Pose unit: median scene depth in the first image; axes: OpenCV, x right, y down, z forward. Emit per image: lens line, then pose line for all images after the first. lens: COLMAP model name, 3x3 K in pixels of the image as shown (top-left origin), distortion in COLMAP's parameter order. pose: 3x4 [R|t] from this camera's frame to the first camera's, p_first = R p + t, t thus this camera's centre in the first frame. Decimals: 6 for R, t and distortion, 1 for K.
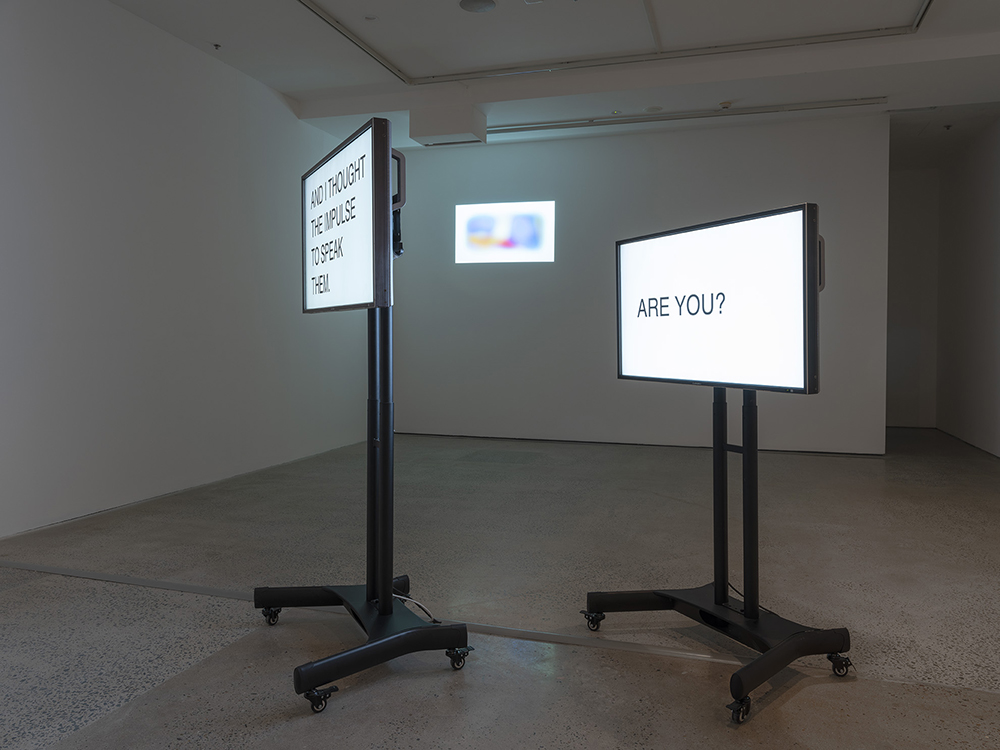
lens RADIAL K [[766.2, 0, 500.5], [0, 766.2, 343.9], [0, 0, 1]] dist [0.005511, 0.003232]
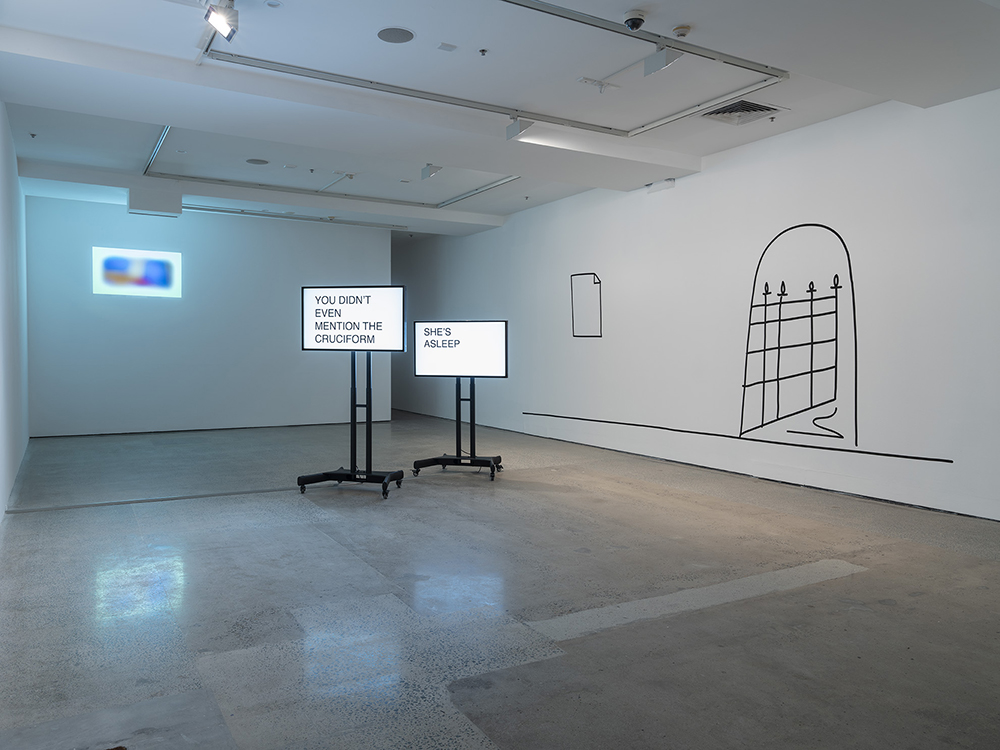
lens RADIAL K [[766.2, 0, 500.5], [0, 766.2, 343.9], [0, 0, 1]] dist [0.005511, 0.003232]
pose [[0.670138, 0.004954, 0.742220, -0.654606], [0.002092, 0.999961, -0.008563, -0.016734], [-0.742233, 0.007291, 0.670102, -0.375951]]
